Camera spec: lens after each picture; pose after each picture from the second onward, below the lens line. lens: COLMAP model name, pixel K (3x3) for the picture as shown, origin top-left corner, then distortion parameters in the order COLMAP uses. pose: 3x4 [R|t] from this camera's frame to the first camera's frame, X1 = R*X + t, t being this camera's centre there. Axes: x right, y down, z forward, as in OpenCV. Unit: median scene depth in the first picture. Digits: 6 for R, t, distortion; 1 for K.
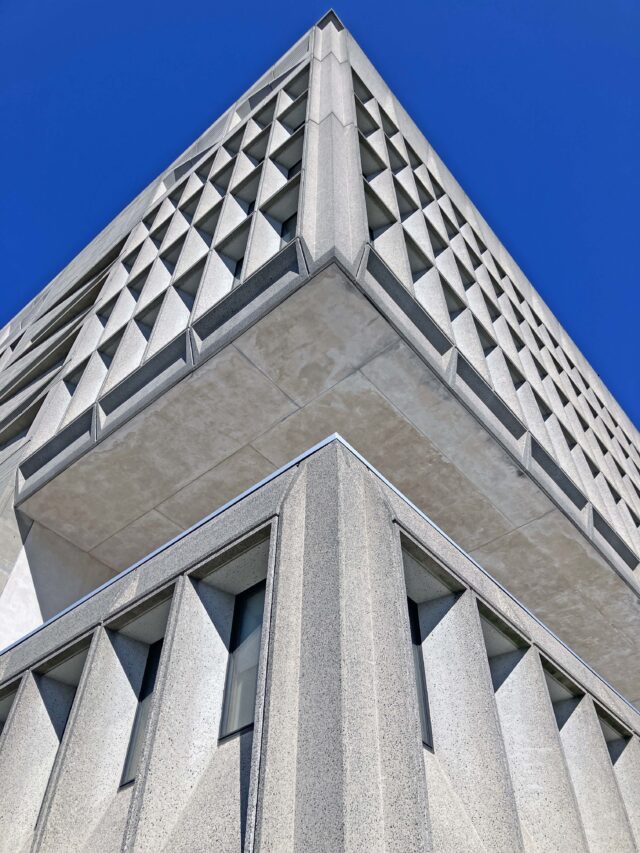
lens RADIAL K [[711.1, 0, 336.9], [0, 711.1, 429.8], [0, 0, 1]] dist [0.027852, -0.031008]
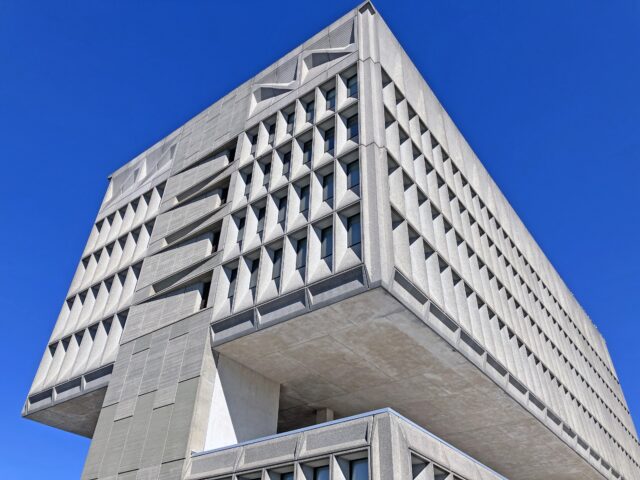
lens RADIAL K [[533.6, 0, 319.4], [0, 533.6, 241.5], [0, 0, 1]] dist [0.027852, -0.031008]
pose [[0.998211, 0.058493, 0.012365, -0.180938], [-0.059785, 0.975424, 0.212069, -0.571109], [0.000344, -0.212429, 0.977177, -0.488262]]
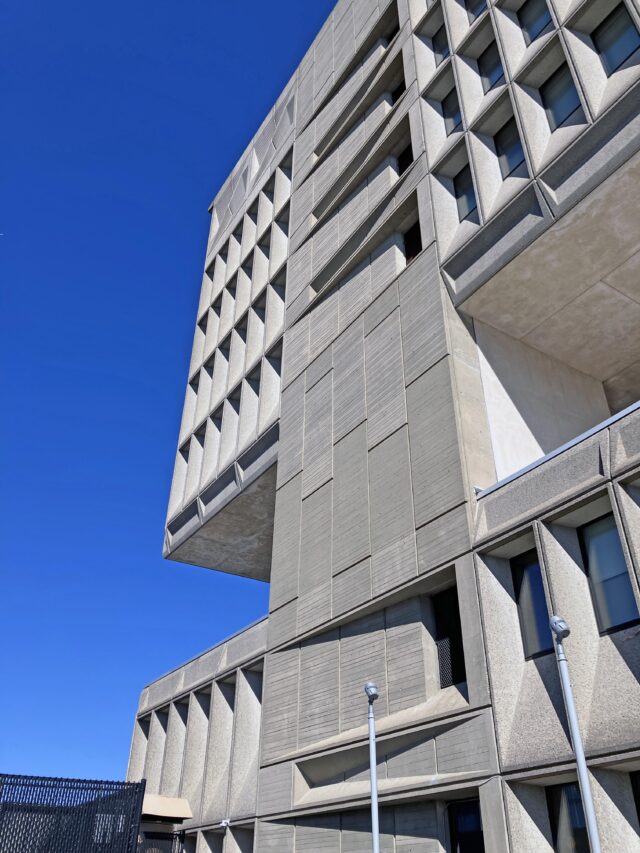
lens RADIAL K [[711.1, 0, 331.8], [0, 711.1, 424.4], [0, 0, 1]] dist [0.027852, -0.031008]
pose [[0.957322, -0.155477, -0.243643, -0.416320], [0.217013, 0.943442, 0.250644, -0.027075], [0.190894, -0.292820, 0.936918, -0.026003]]
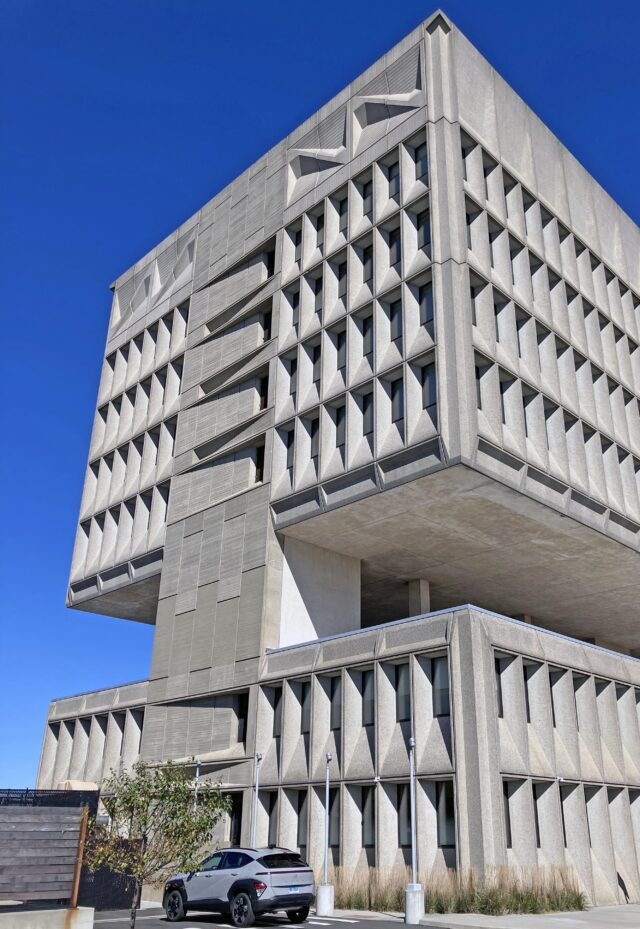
lens RADIAL K [[804.8, 0, 359.2], [0, 804.8, 491.2], [0, 0, 1]] dist [0.057657, -0.046810]
pose [[0.997203, -0.018386, -0.072449, -0.095314], [0.049060, 0.892268, 0.448832, -0.914068], [0.056391, -0.451131, 0.890675, -0.773487]]
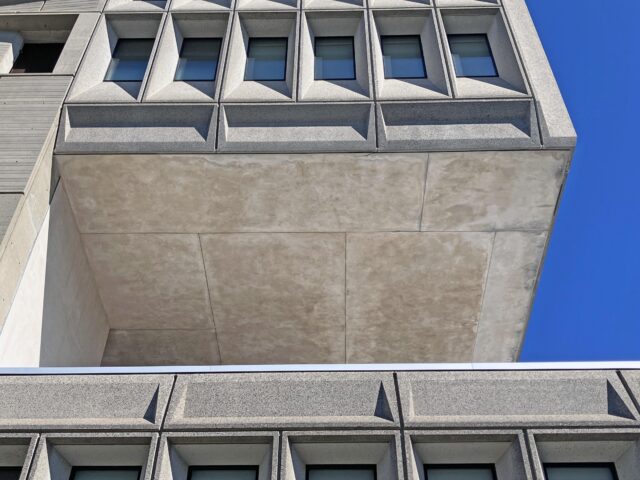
lens RADIAL K [[784.7, 0, 322.8], [0, 784.7, 231.9], [0, 0, 1]] dist [0.023049, 0.000000]
pose [[0.781555, 0.461336, 0.419930, -0.570604], [-0.491259, 0.870024, -0.041503, 0.075923], [-0.384496, -0.173857, 0.906607, 0.057344]]
